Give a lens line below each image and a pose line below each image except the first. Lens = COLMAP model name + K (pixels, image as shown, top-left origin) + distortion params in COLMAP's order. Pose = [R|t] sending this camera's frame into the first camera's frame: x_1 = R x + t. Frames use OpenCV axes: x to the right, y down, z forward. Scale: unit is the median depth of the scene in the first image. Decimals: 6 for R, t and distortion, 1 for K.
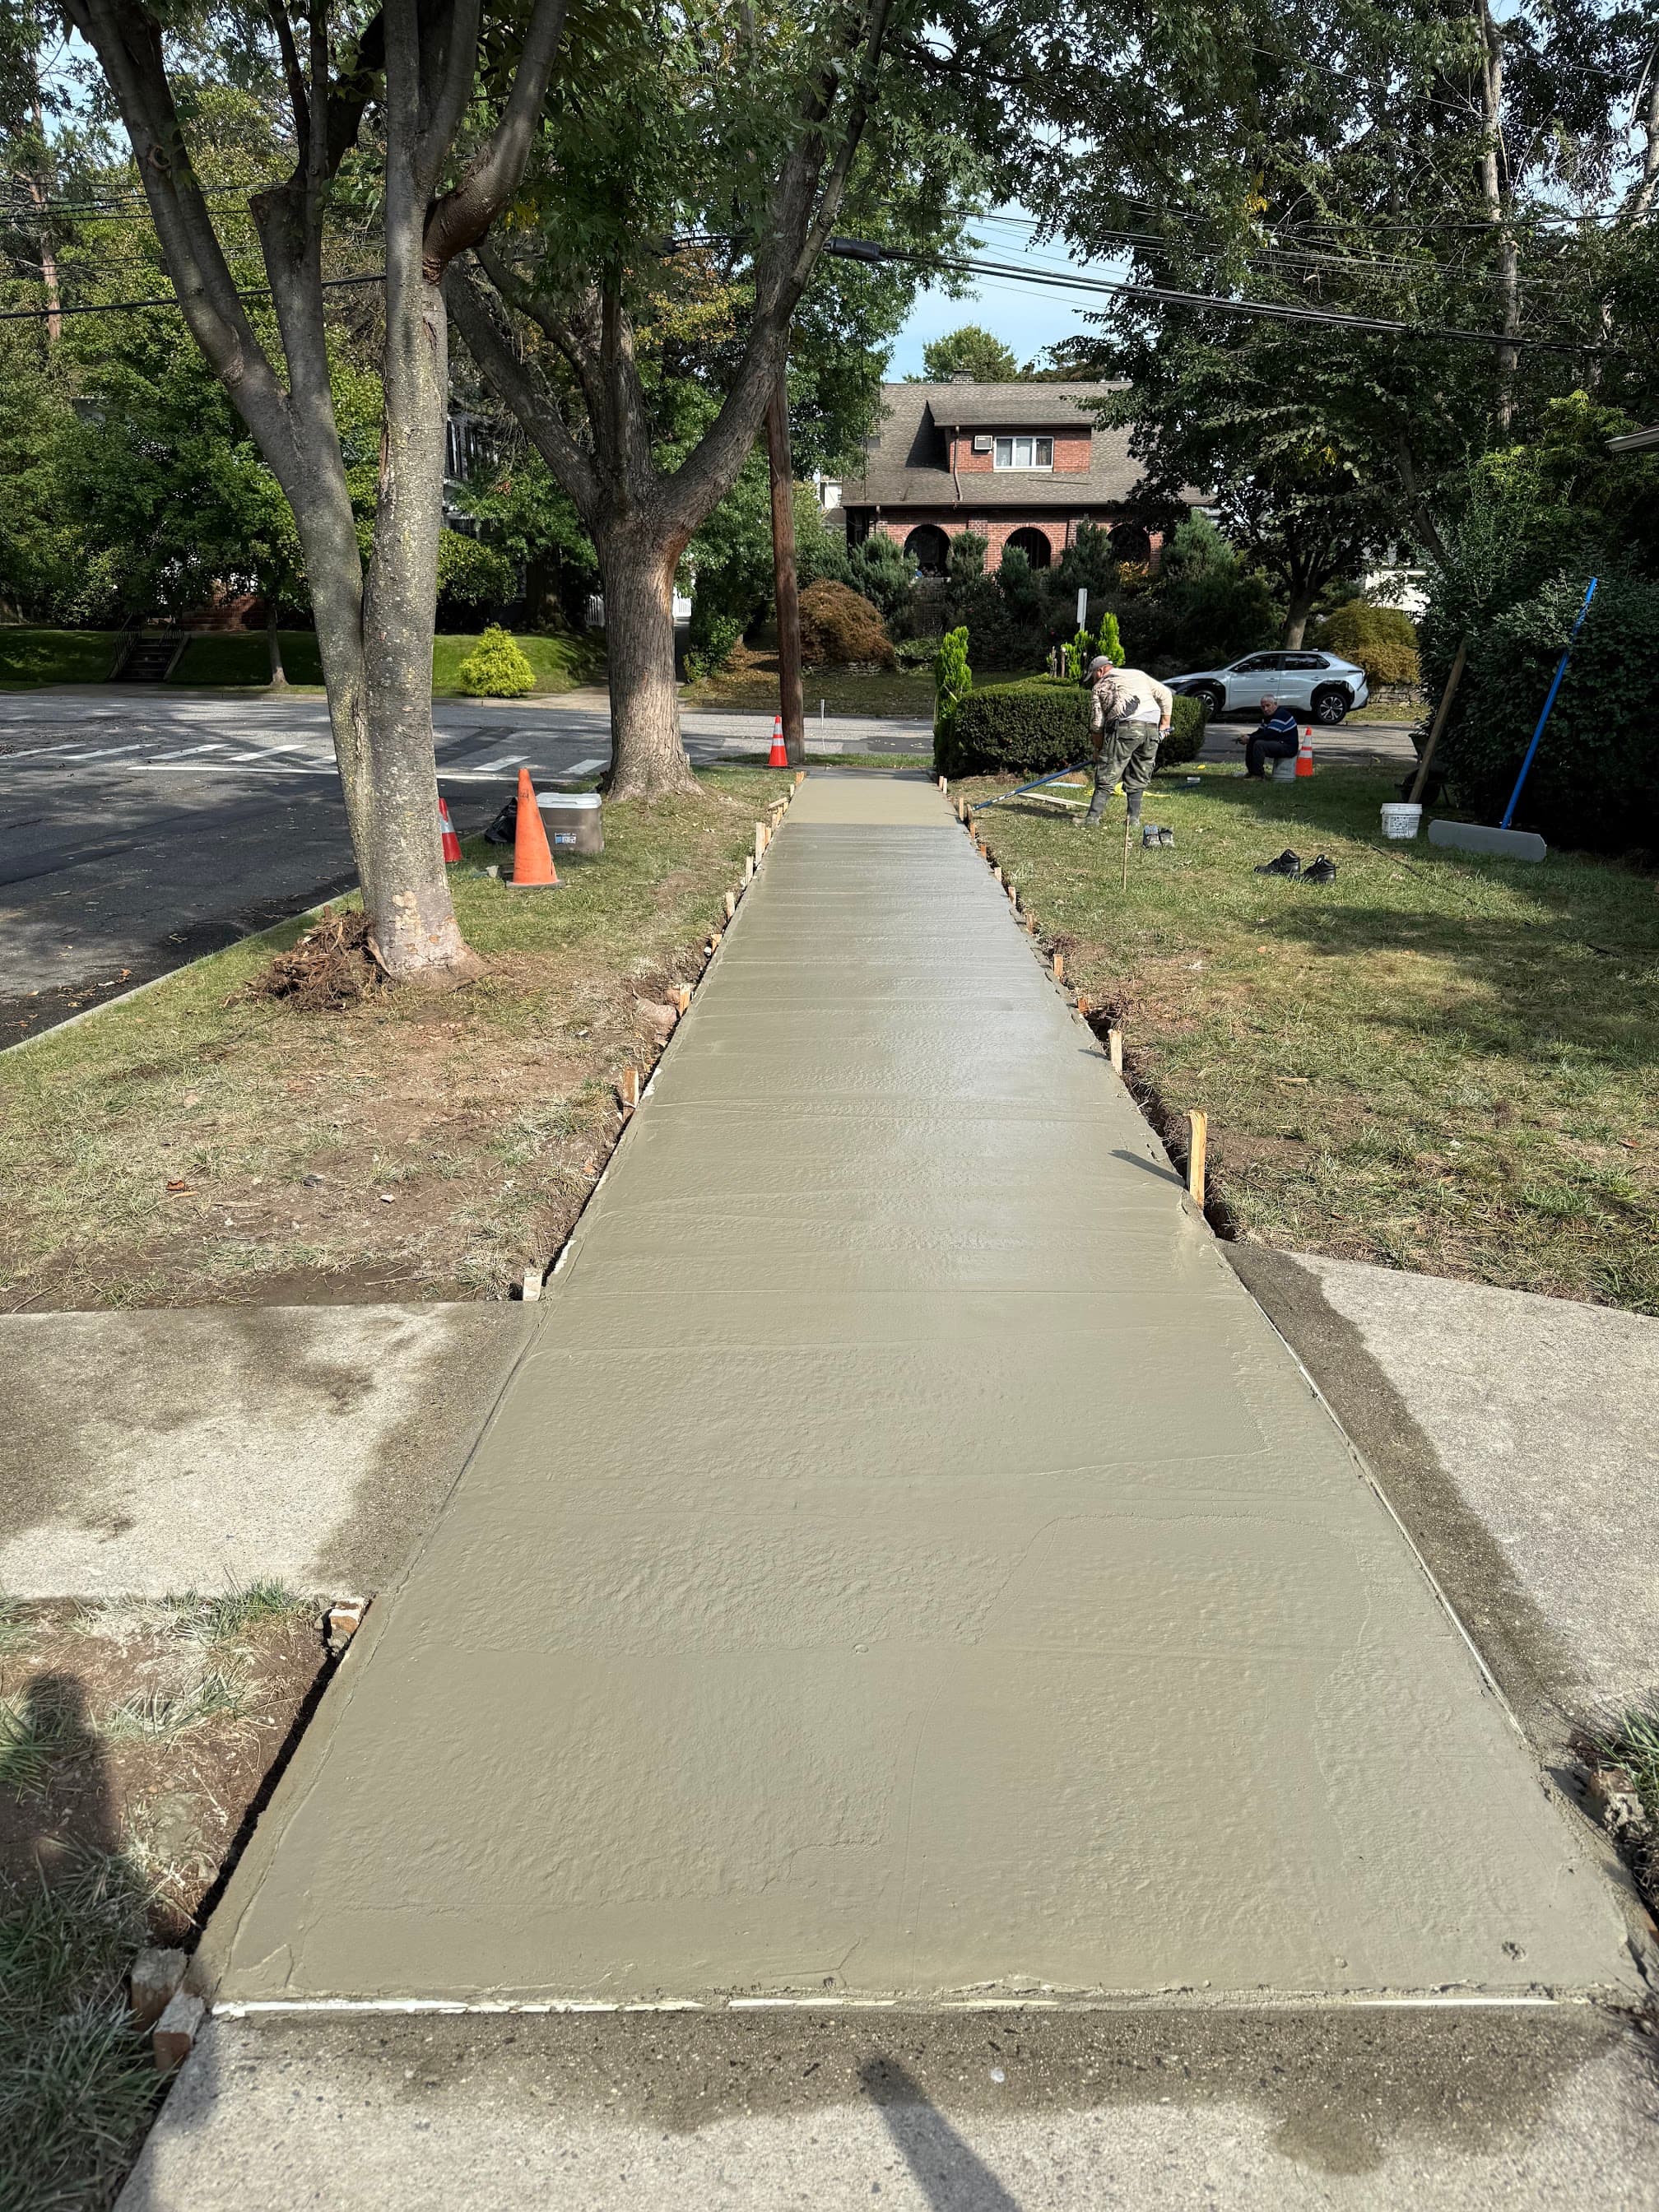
lens RADIAL K [[1526.7, 0, 829.5], [0, 1526.7, 1106.0], [0, 0, 1]] dist [0.058946, -0.090881]
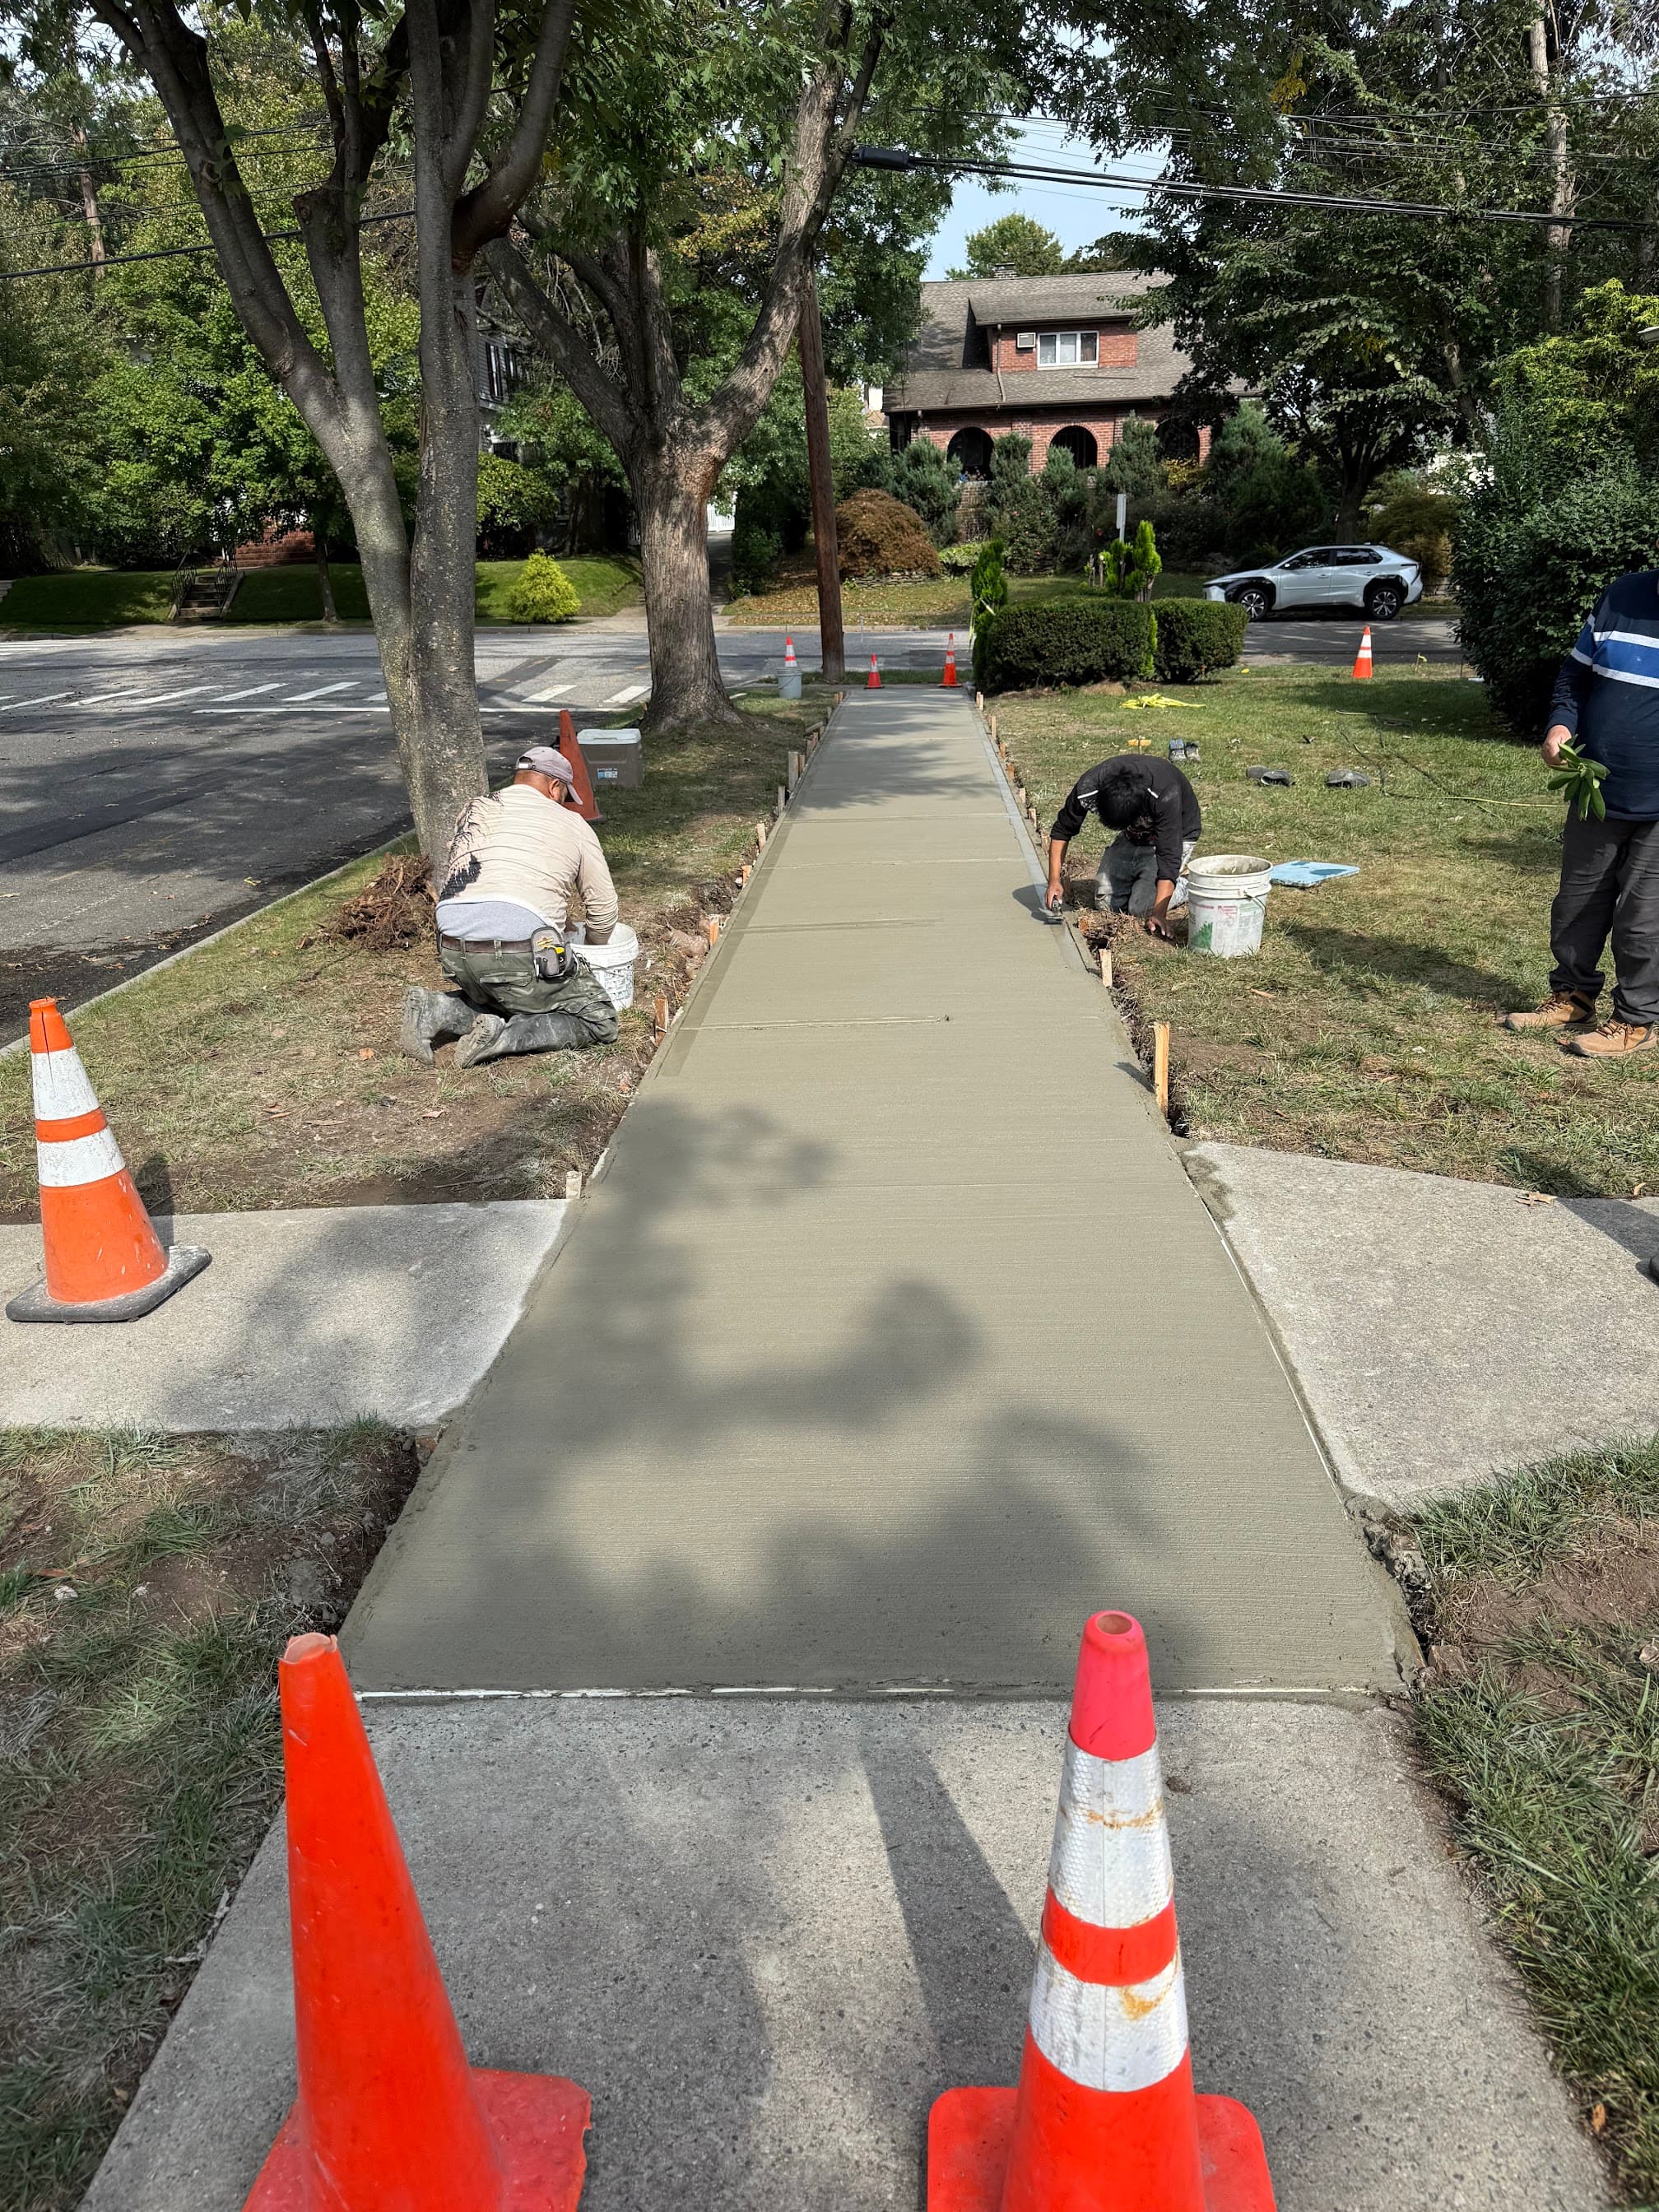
lens RADIAL K [[1654.1, 0, 829.5], [0, 1654.1, 1106.0], [0, 0, 1]] dist [0.064963, -0.102508]
pose [[0.997996, -0.020389, -0.059907, 0.032338], [0.023435, 0.998444, 0.050605, -0.001325], [0.058782, -0.051908, 0.996920, -0.102735]]
